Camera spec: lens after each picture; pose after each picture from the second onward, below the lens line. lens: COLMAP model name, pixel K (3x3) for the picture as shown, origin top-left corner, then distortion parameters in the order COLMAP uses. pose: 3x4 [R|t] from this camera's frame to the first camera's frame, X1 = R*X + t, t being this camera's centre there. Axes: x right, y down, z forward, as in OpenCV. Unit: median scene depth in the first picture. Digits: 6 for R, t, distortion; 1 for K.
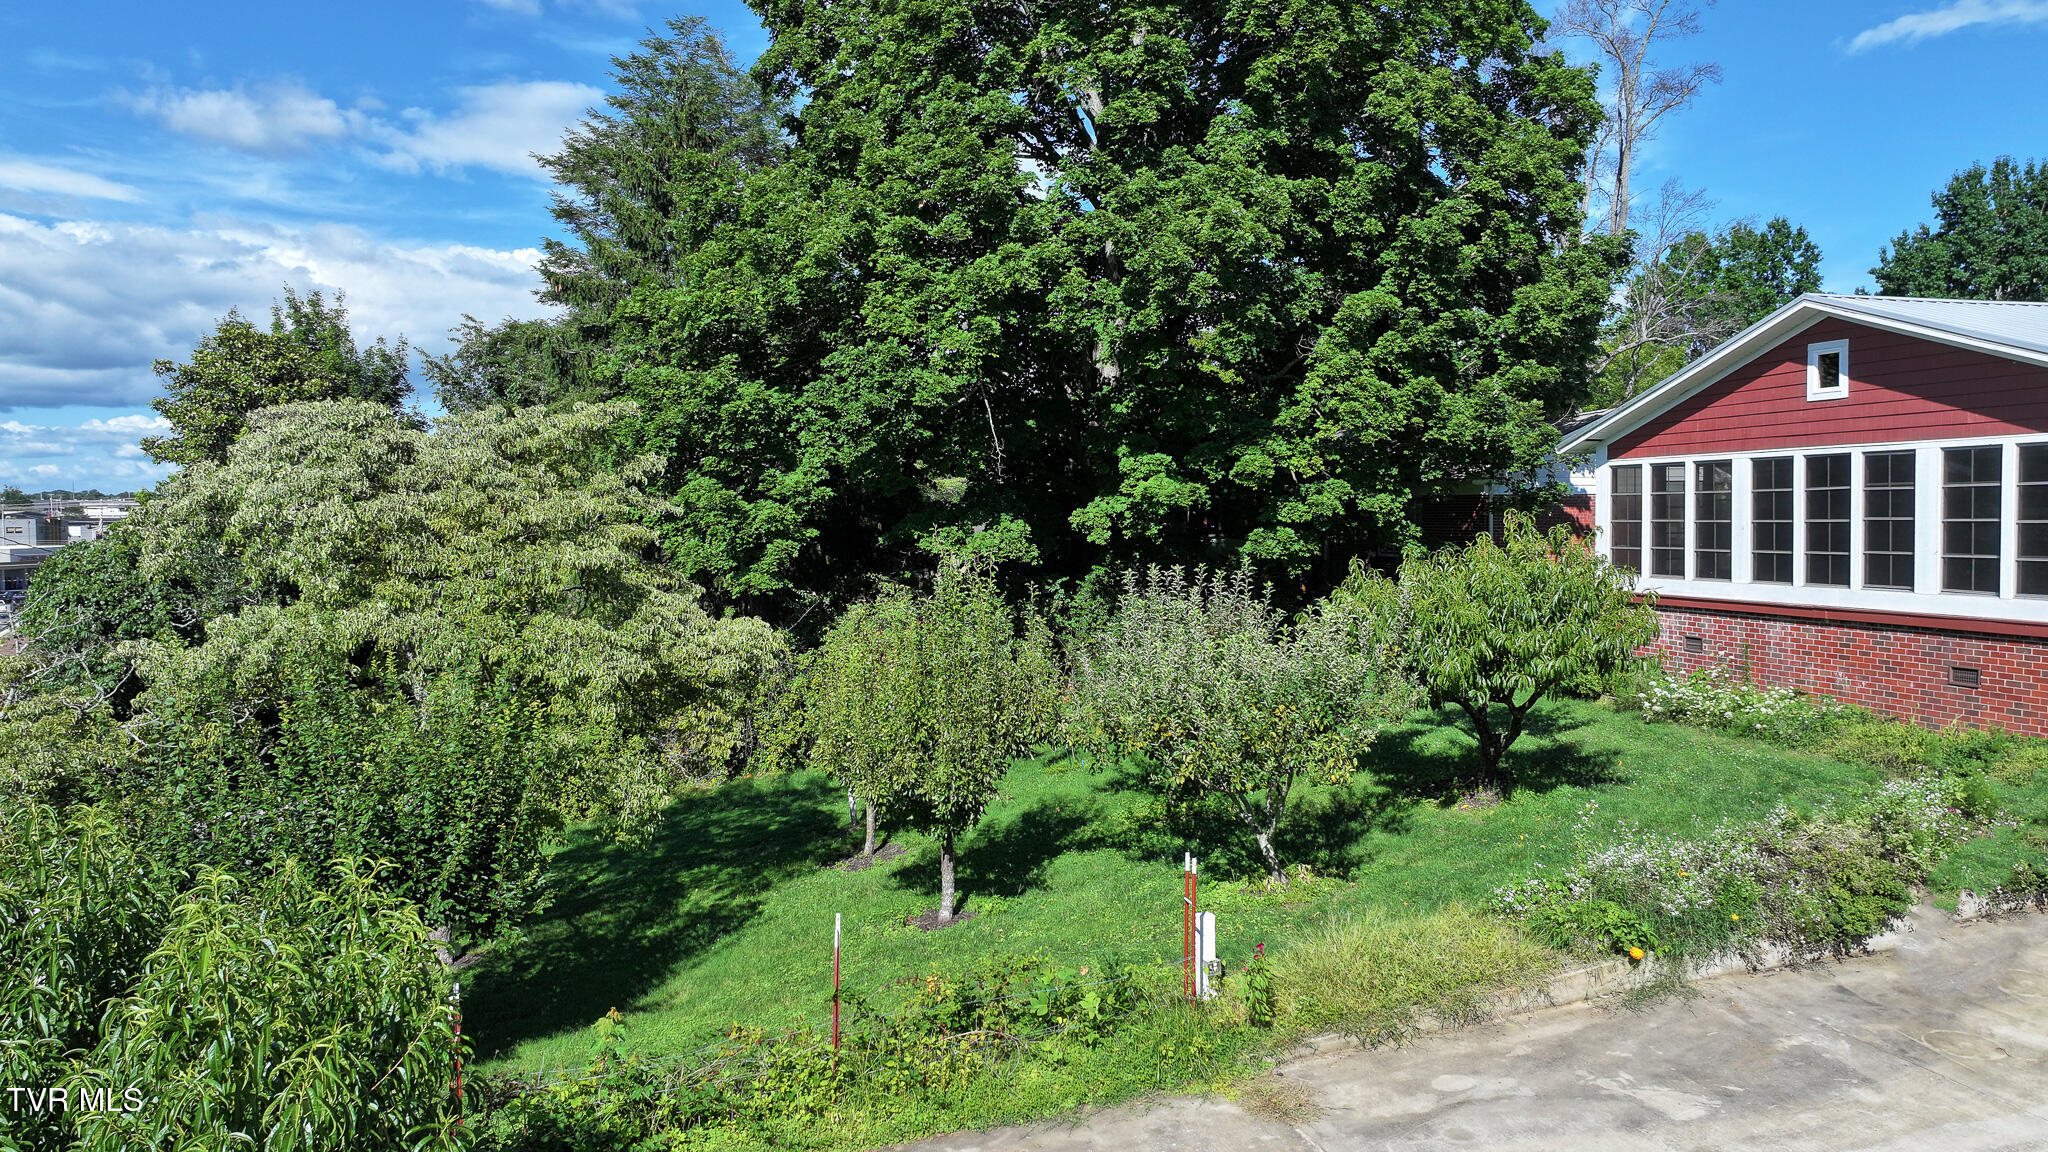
lens RADIAL K [[1477.0, 0, 1017.7], [0, 1477.0, 565.4], [0, 0, 1]] dist [-0.002734, 0.024866]
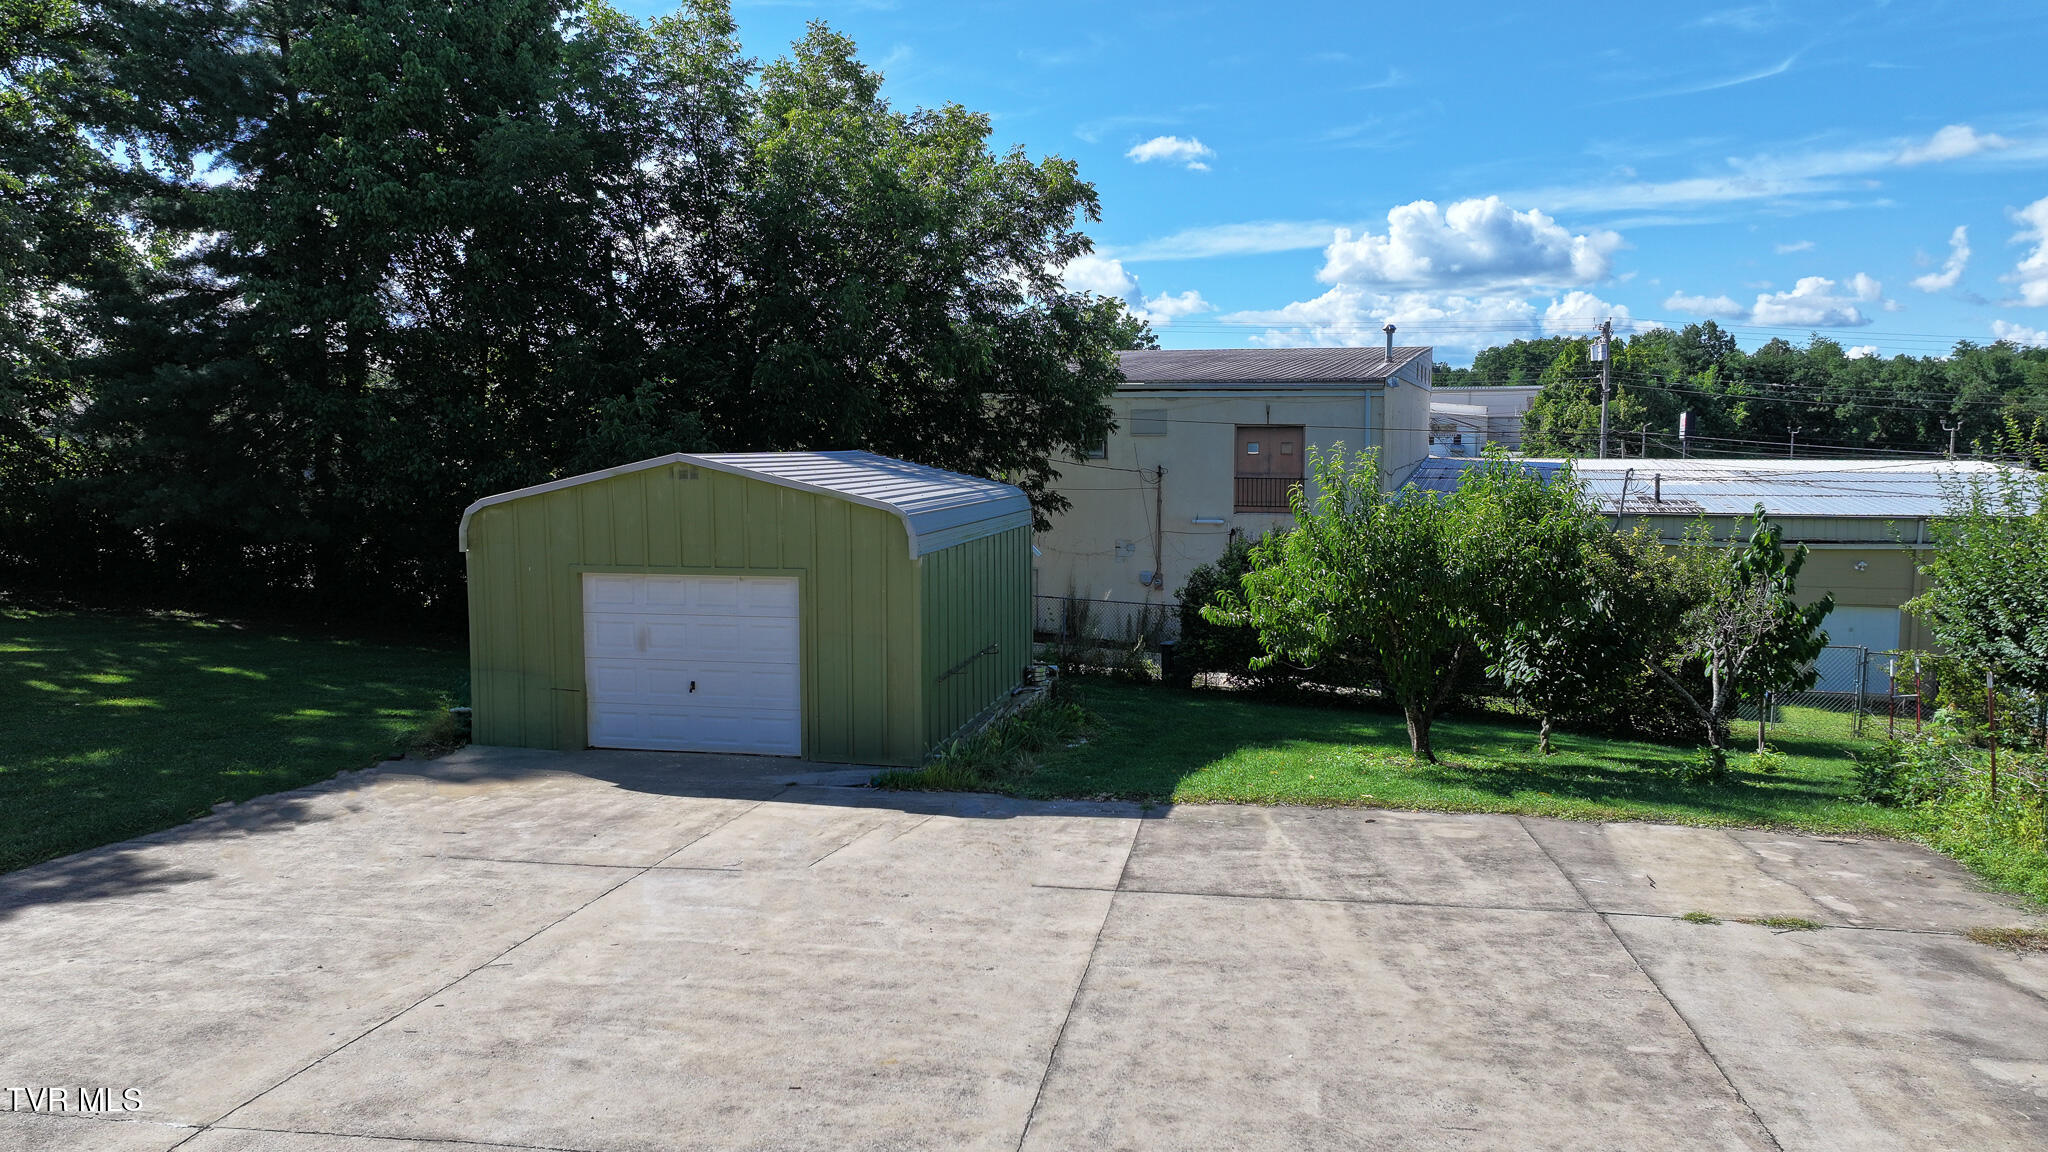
lens RADIAL K [[1477.0, 0, 1023.4], [0, 1477.0, 576.4], [0, 0, 1]] dist [-0.002734, 0.024866]
pose [[-0.436607, 0.097046, -0.894403, 0.656790], [-0.028400, 0.992183, 0.121520, 0.033013], [0.899204, 0.078457, -0.430438, 0.450268]]
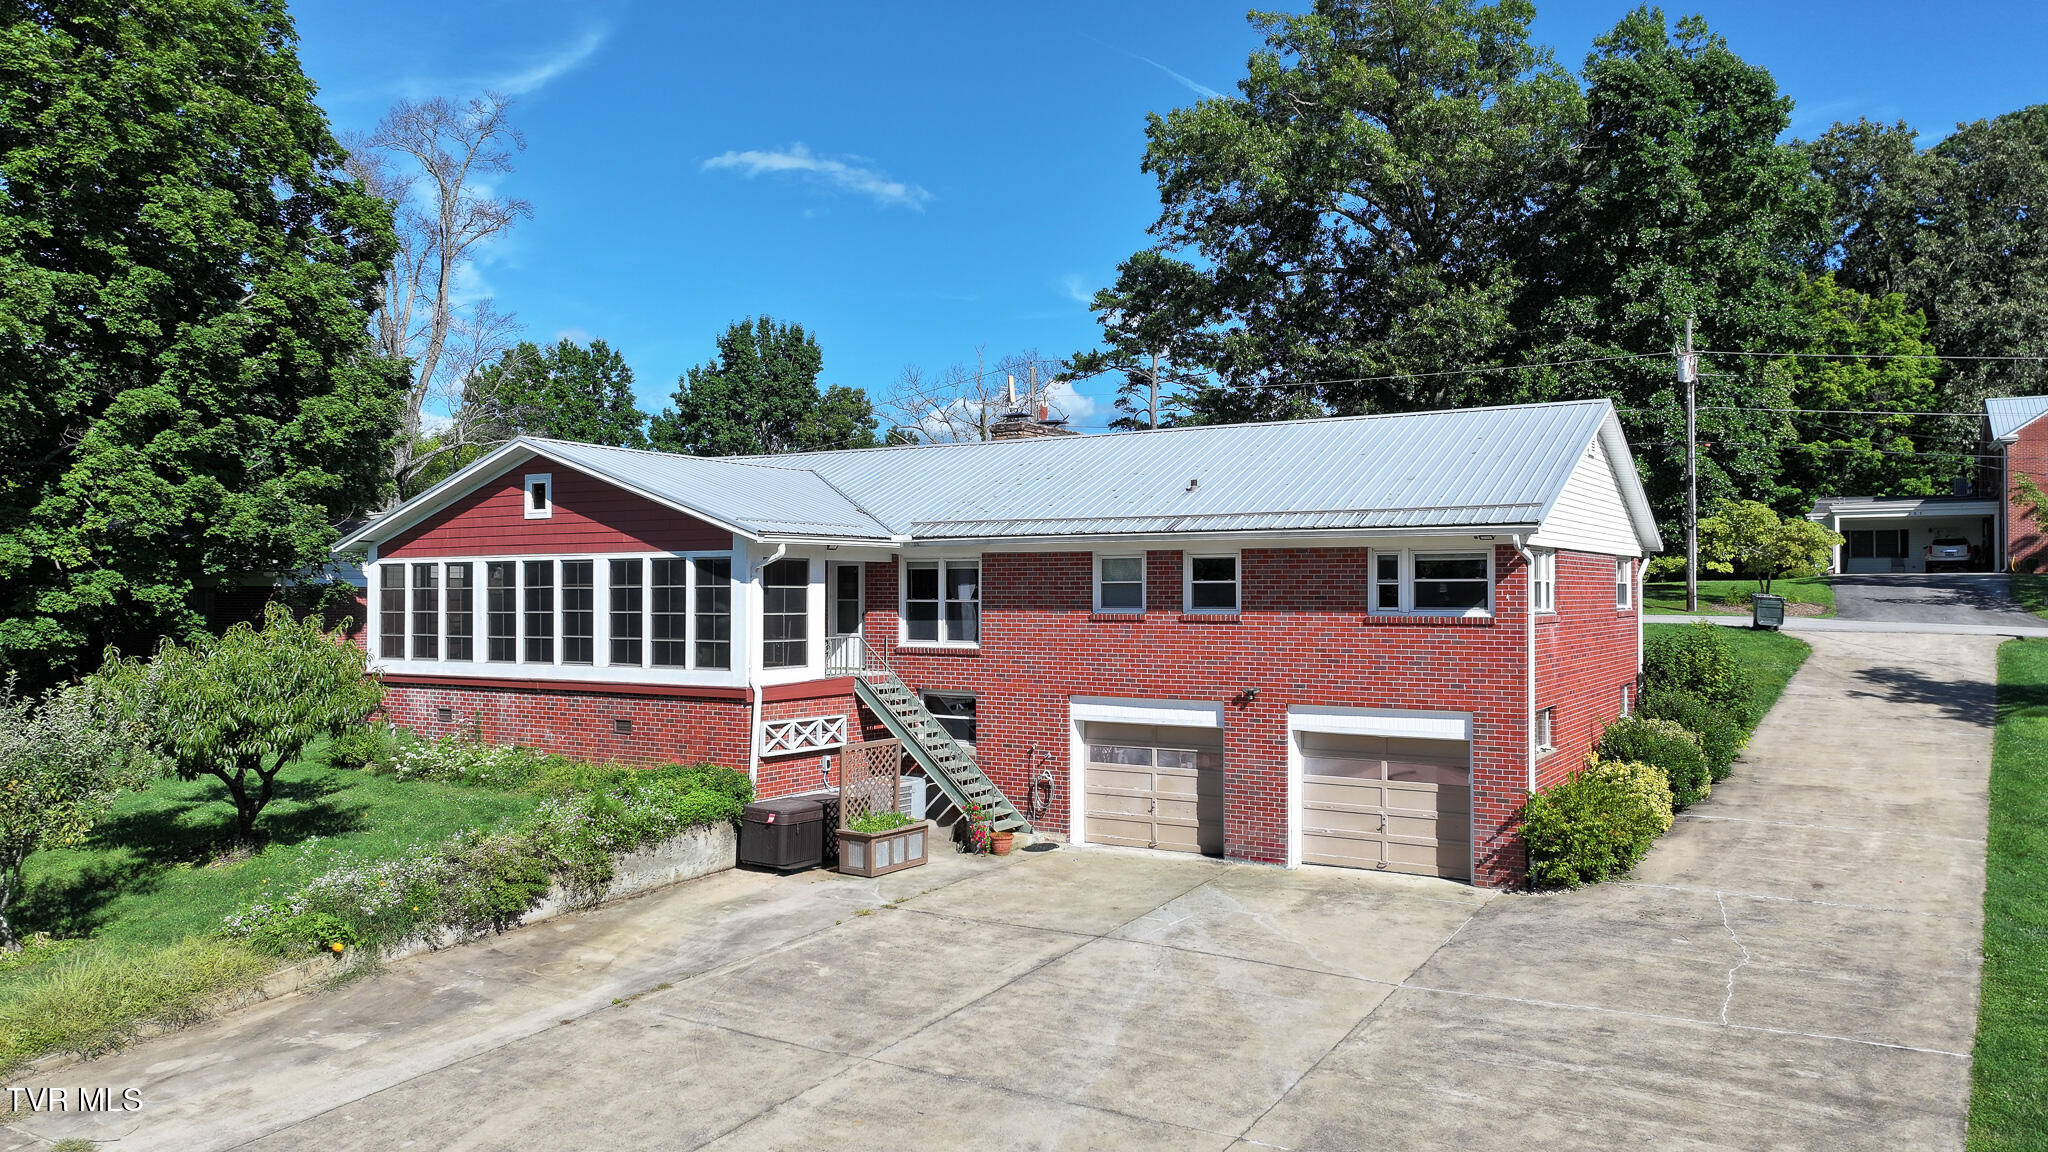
lens RADIAL K [[1477.0, 0, 1025.6], [0, 1477.0, 575.9], [0, 0, 1]] dist [-0.002734, 0.024866]
pose [[0.733866, 0.019050, 0.679027, -0.015348], [0.017426, 0.998750, -0.046853, 0.005756], [-0.679070, 0.046217, 0.732617, -0.233220]]
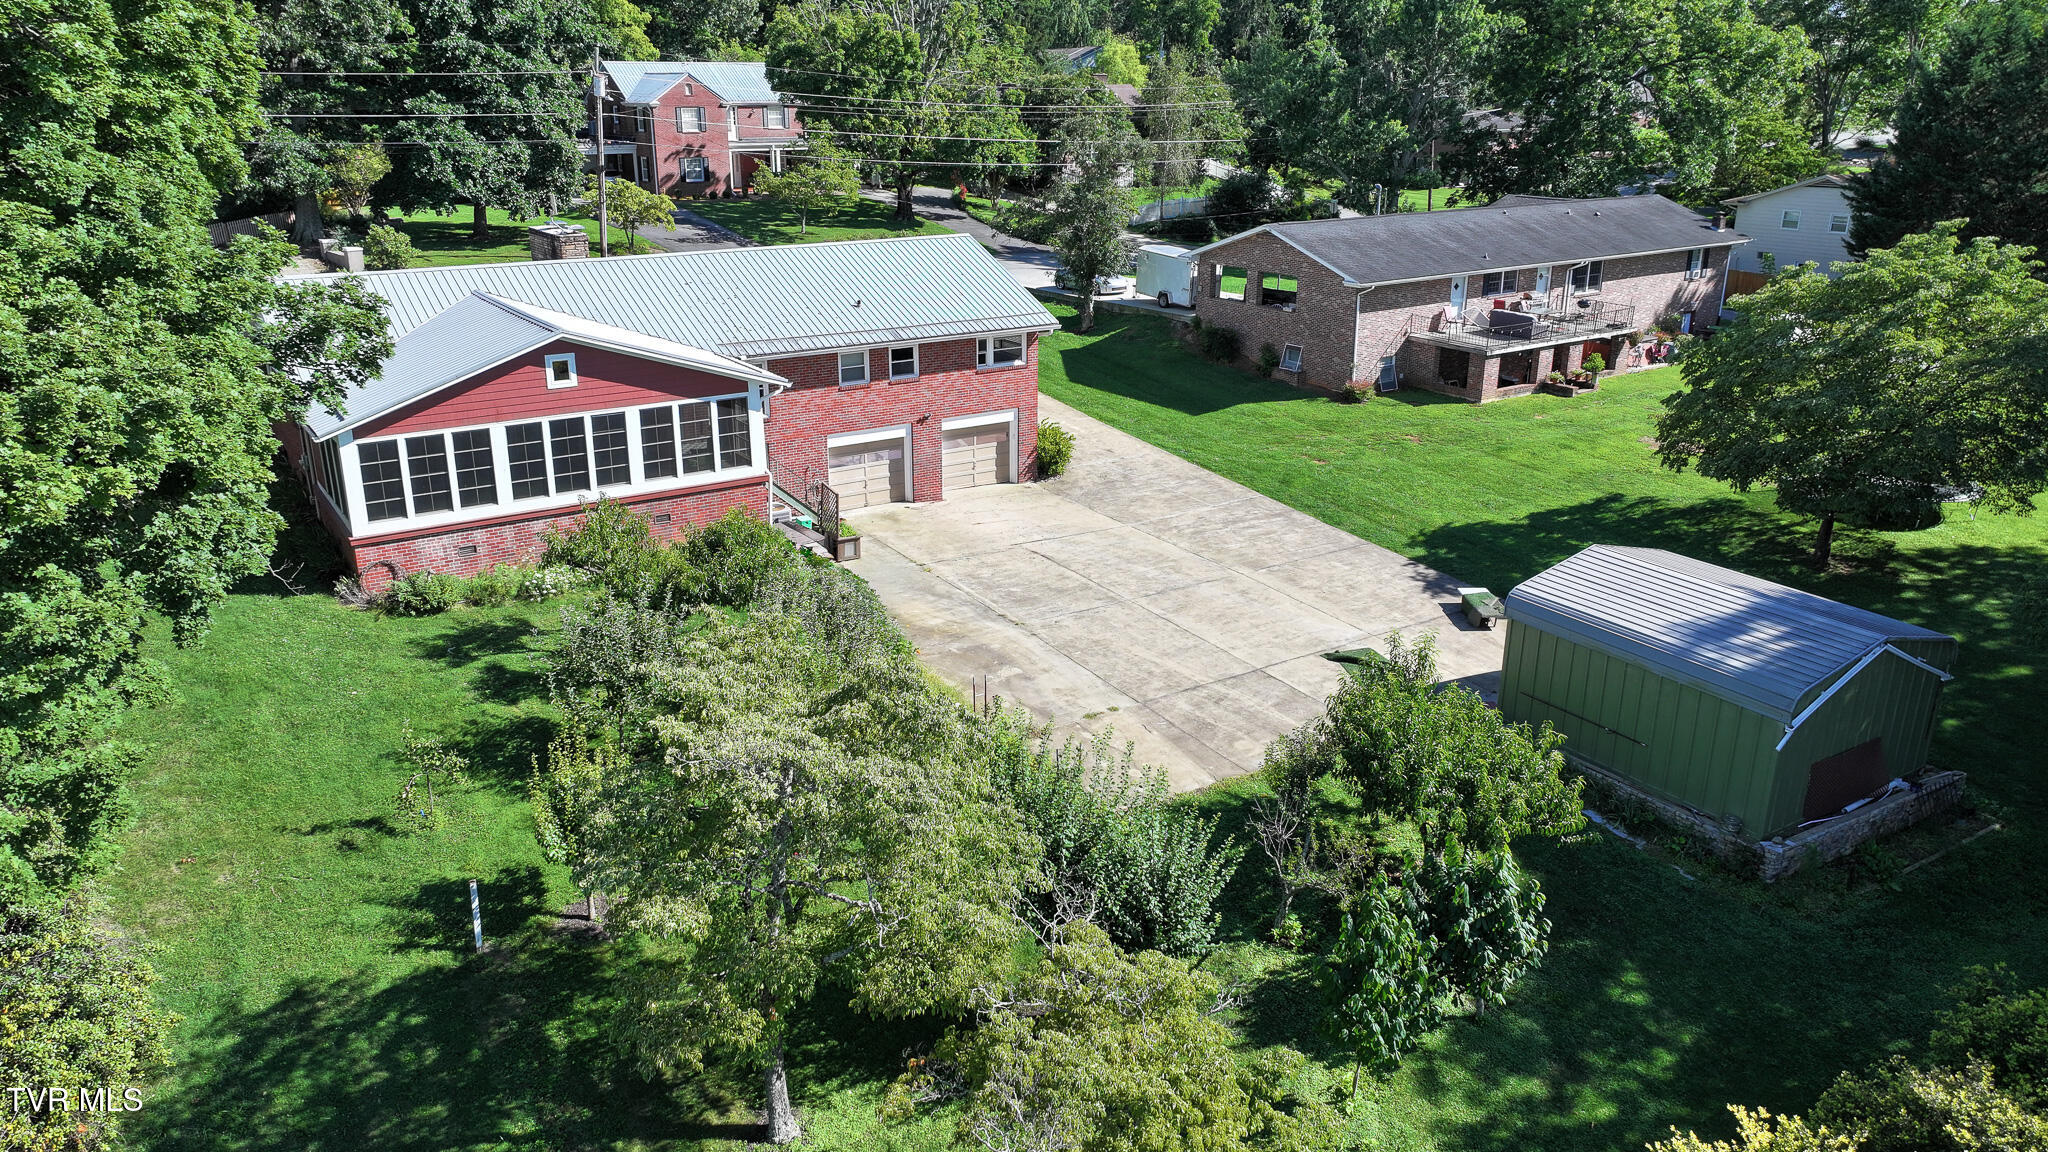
lens RADIAL K [[1477.0, 0, 1018.3], [0, 1477.0, 573.6], [0, 0, 1]] dist [-0.002734, 0.024866]
pose [[-0.314961, -0.297073, 0.901414, -1.231216], [0.036417, 0.945270, 0.324251, -0.445497], [-0.948406, 0.134953, -0.286905, 1.020899]]
